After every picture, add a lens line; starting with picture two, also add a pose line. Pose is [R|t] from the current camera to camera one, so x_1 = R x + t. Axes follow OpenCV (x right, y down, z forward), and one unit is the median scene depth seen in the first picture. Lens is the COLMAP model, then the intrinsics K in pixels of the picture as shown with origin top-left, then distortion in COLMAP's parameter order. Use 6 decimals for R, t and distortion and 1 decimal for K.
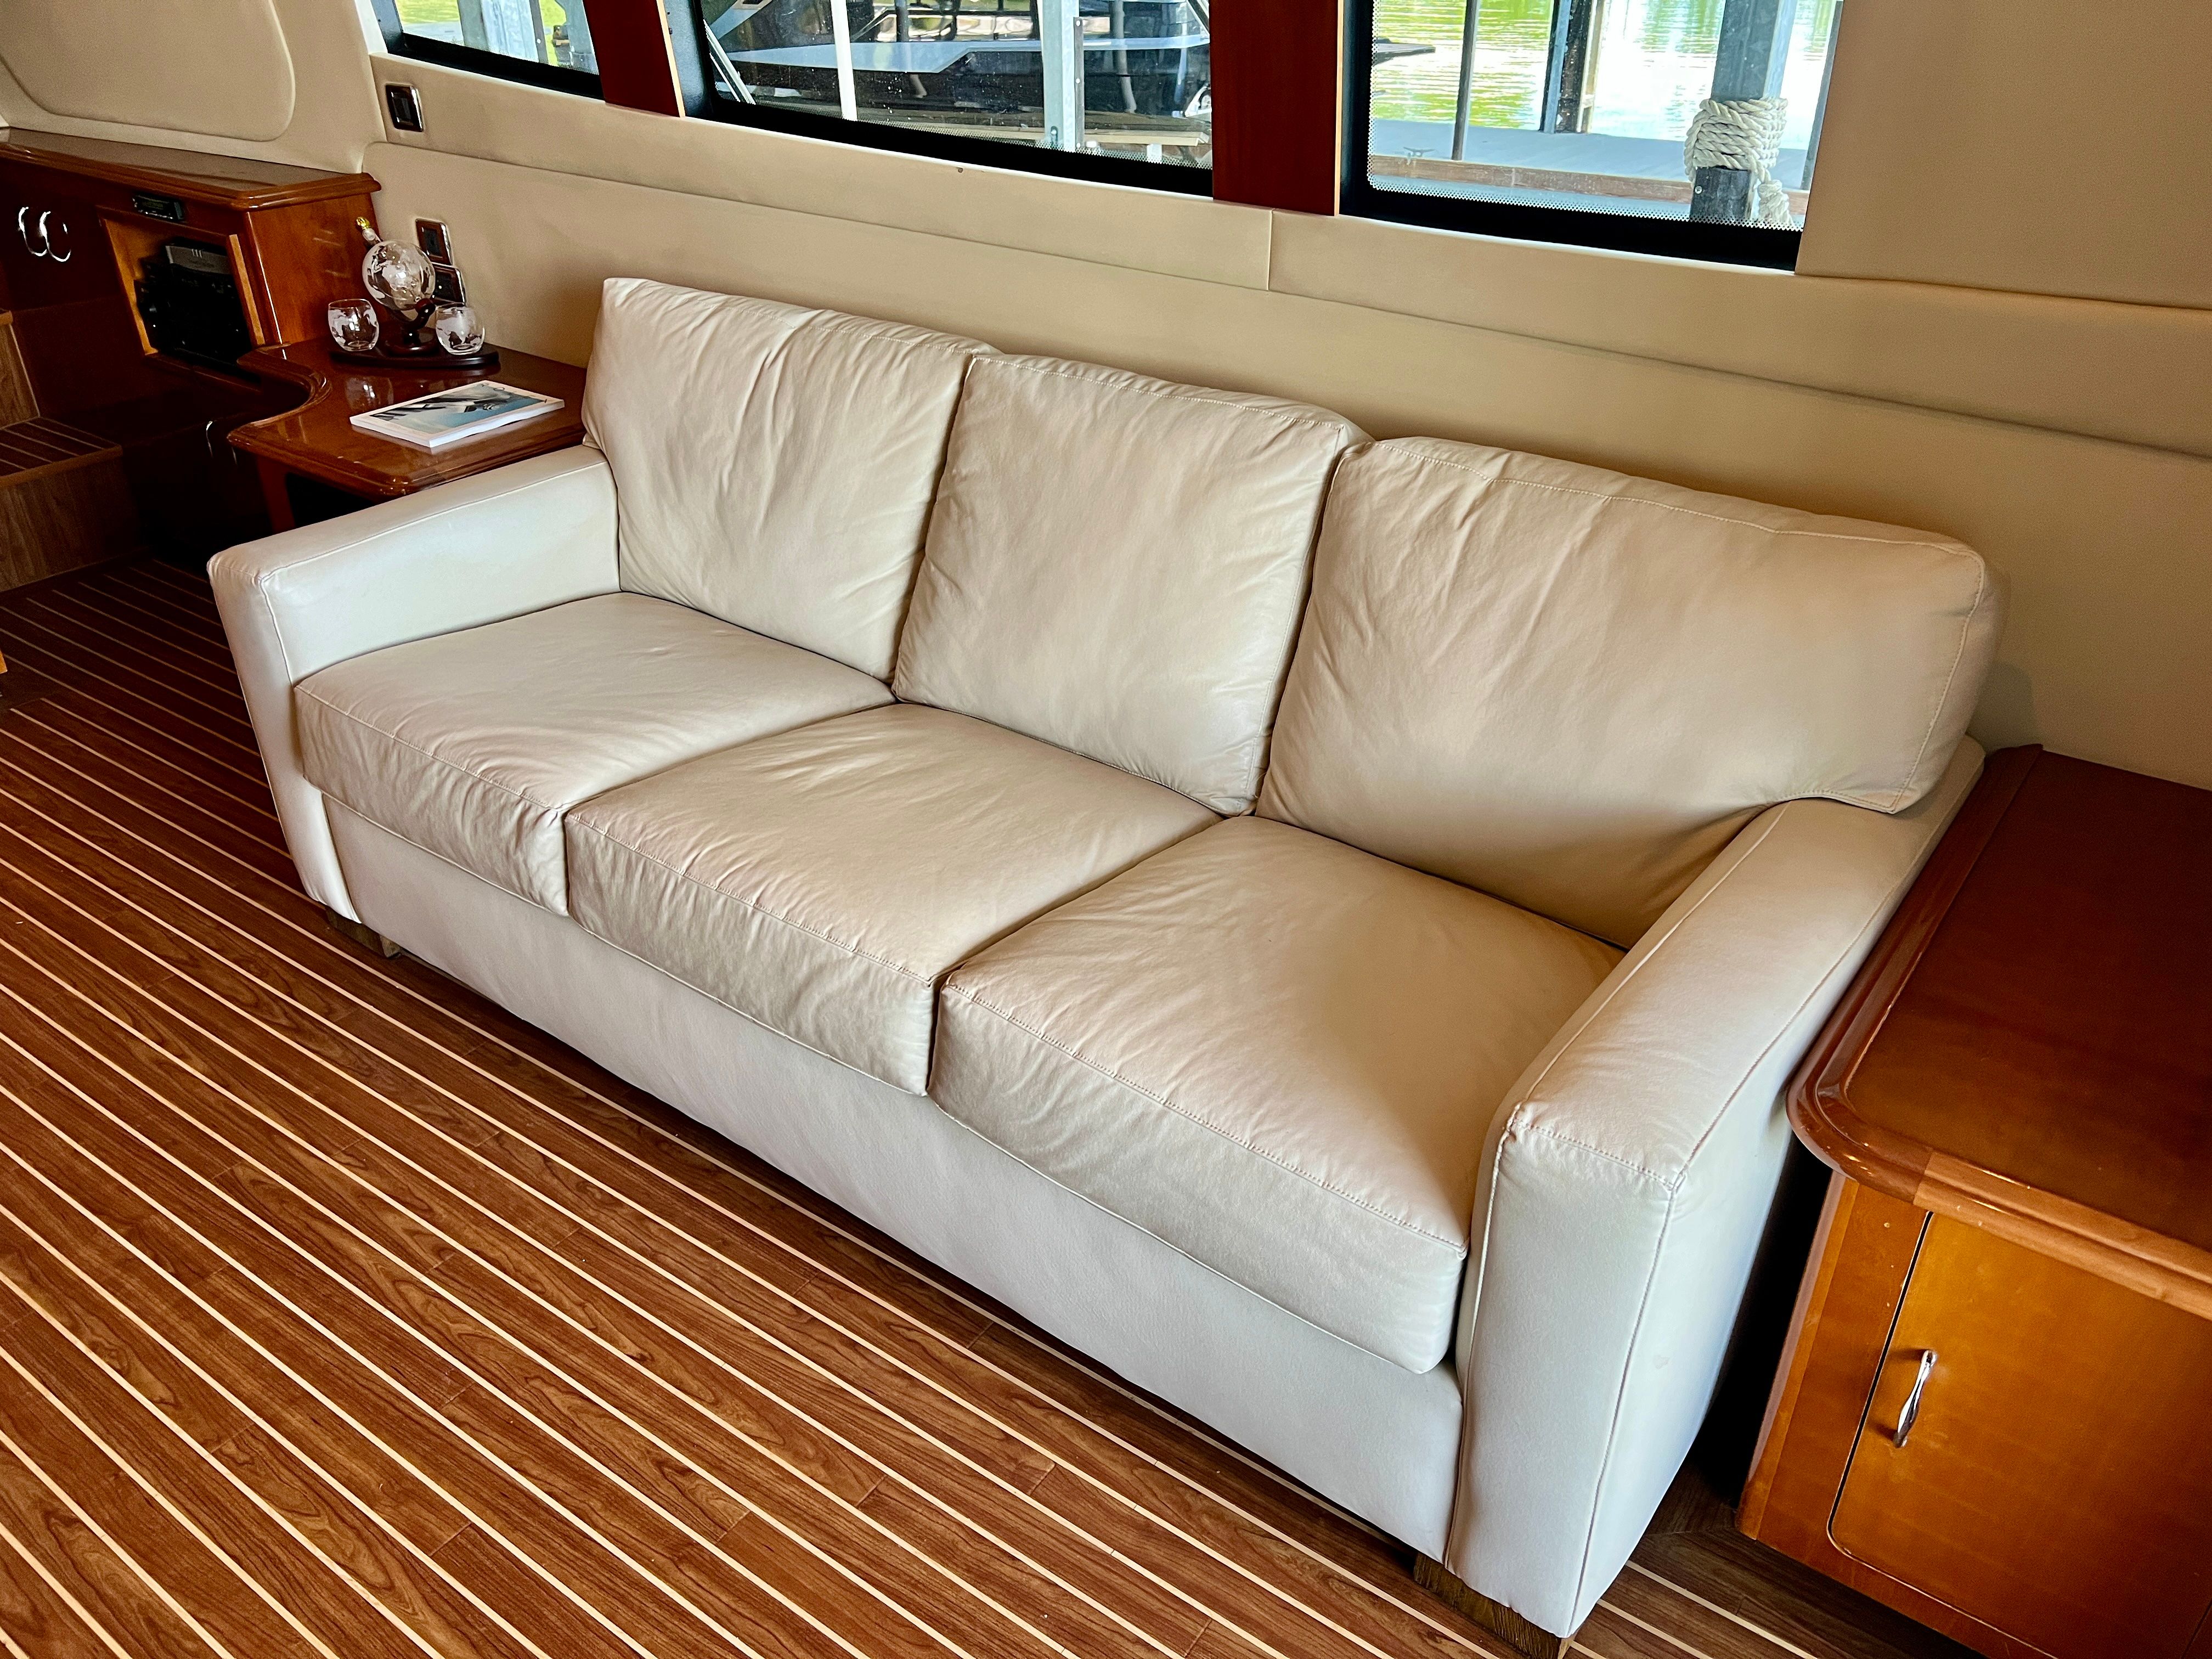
lens RADIAL K [[1636.2, 0, 1106.0], [0, 1636.2, 829.5], [0, 0, 1]] dist [0.099481, 0.002648]
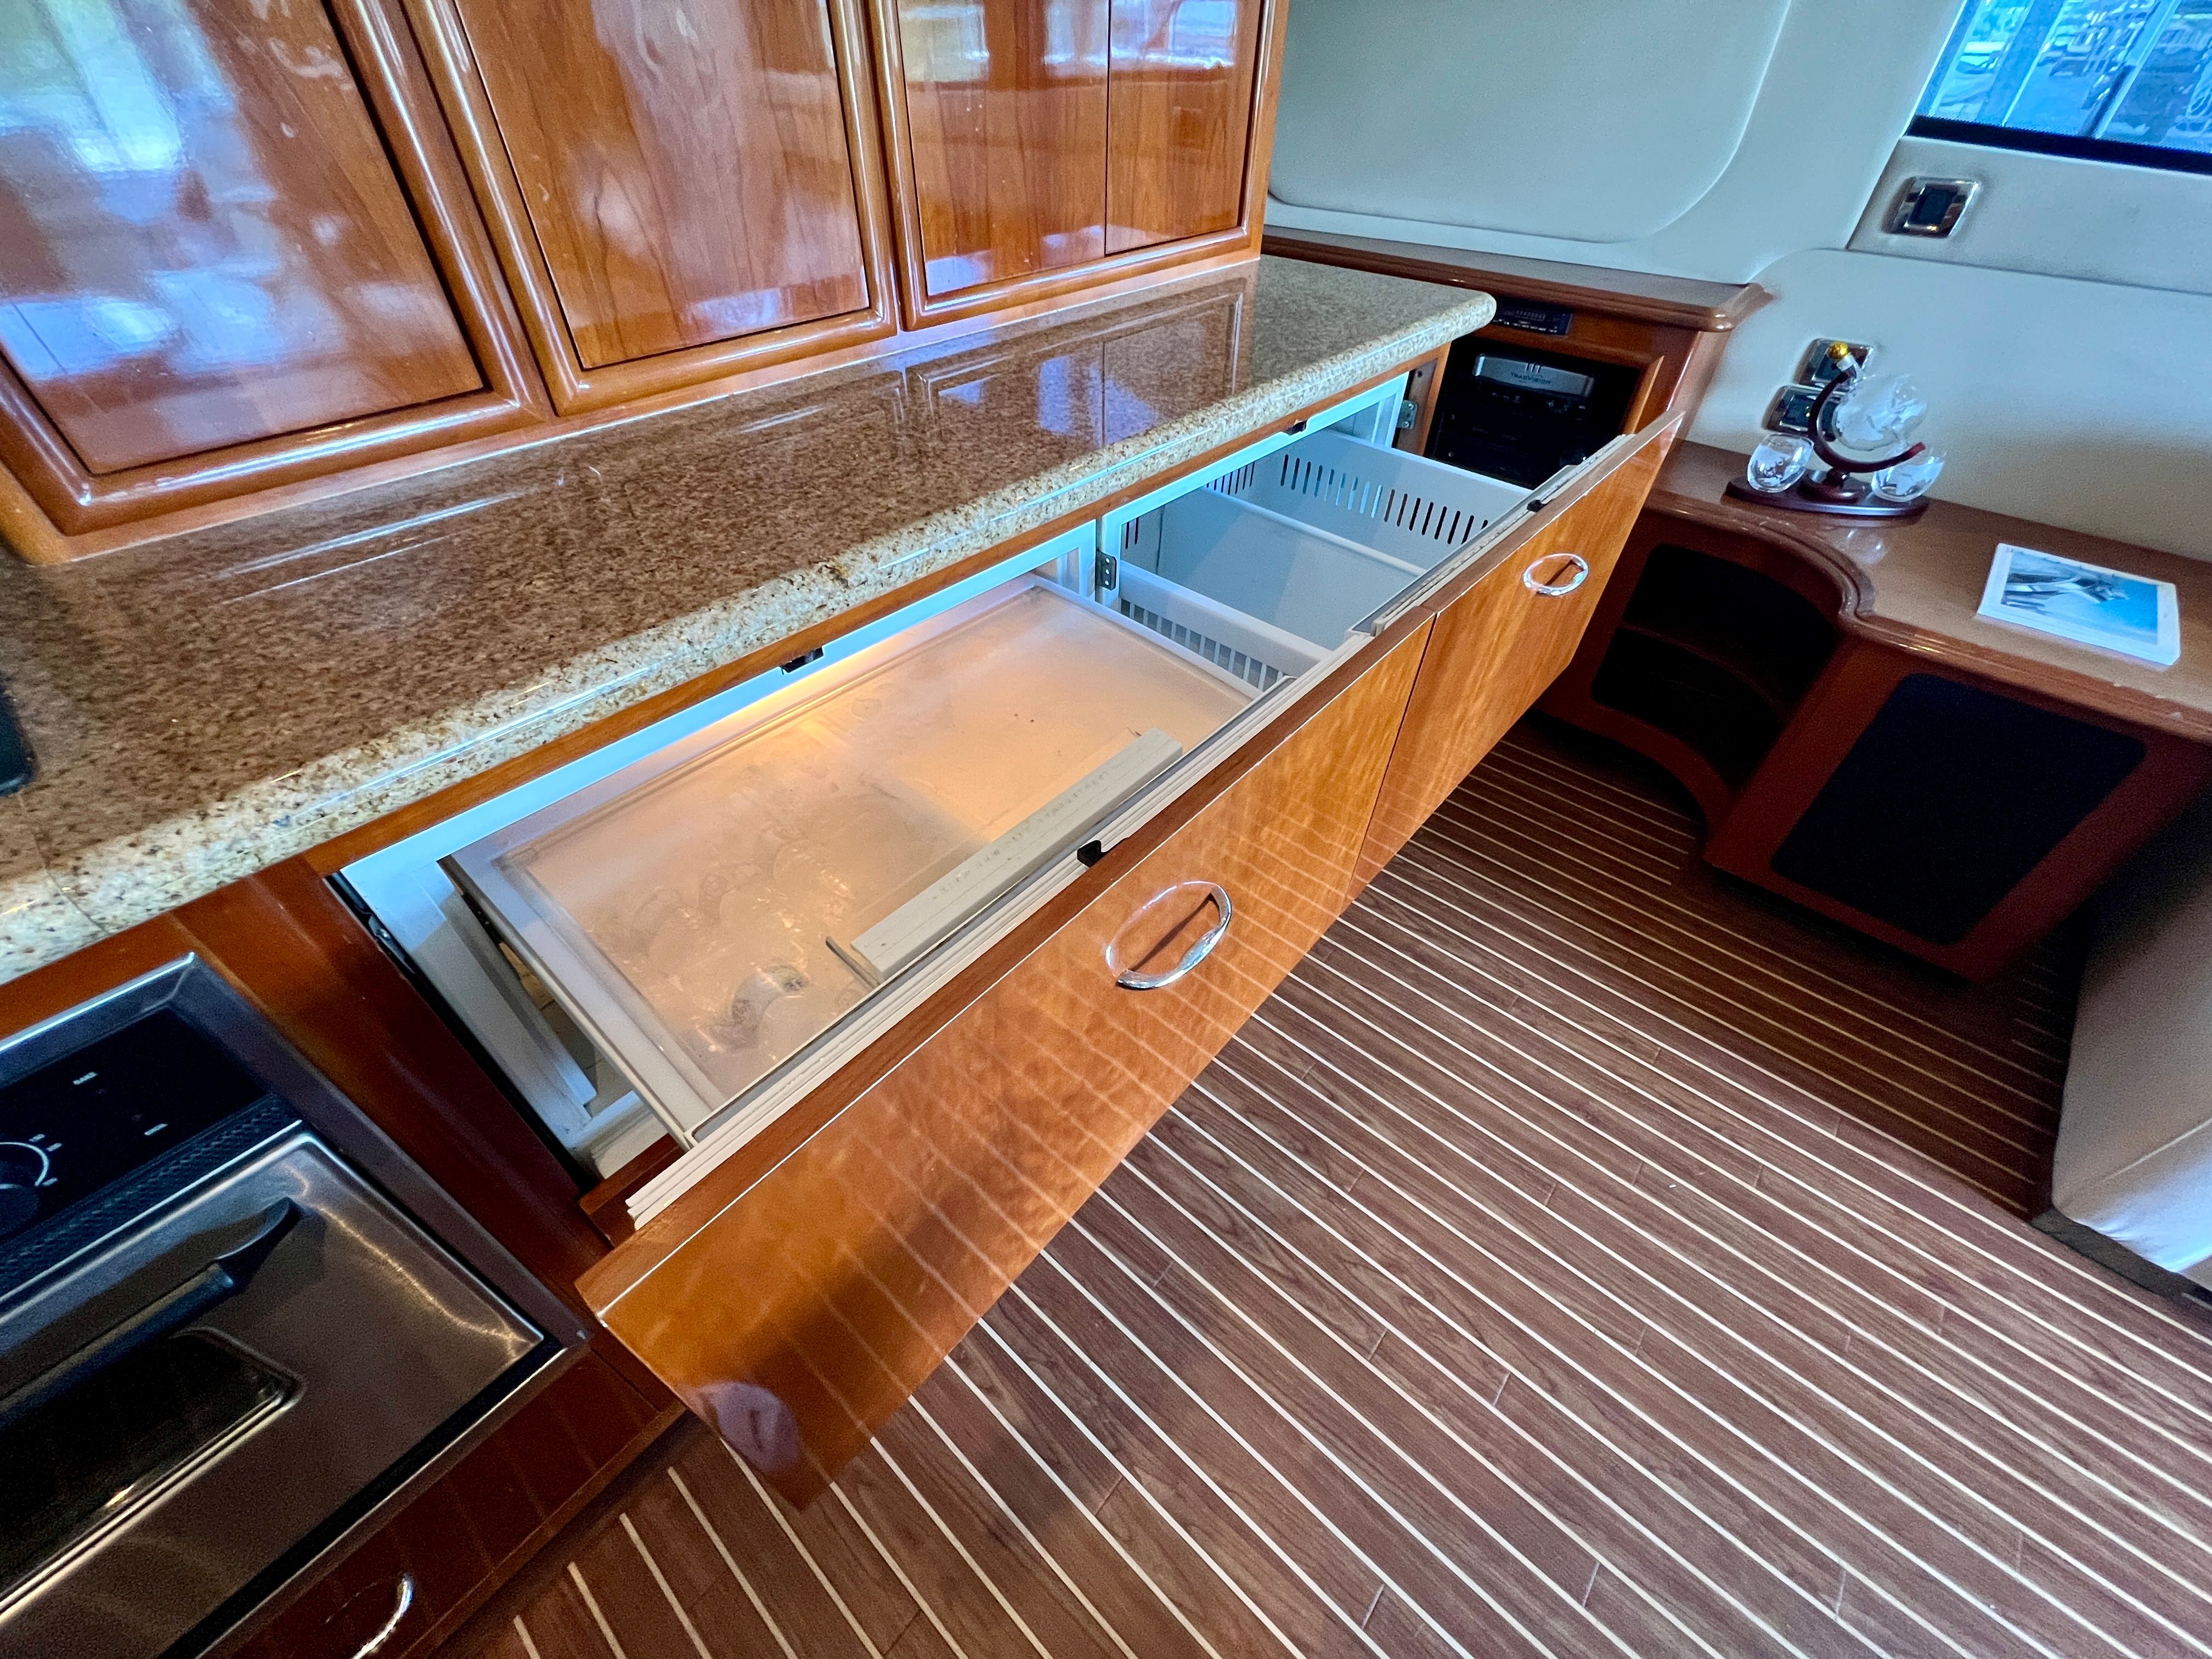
lens RADIAL K [[898.2, 0, 1106.0], [0, 898.2, 829.5], [0, 0, 1]] dist [0.000782, 0.000257]
pose [[0.994593, 0.075319, -0.071490, -0.827370], [-0.058292, 0.974674, 0.215898, -0.200074], [0.085941, -0.210563, 0.973795, 0.467681]]
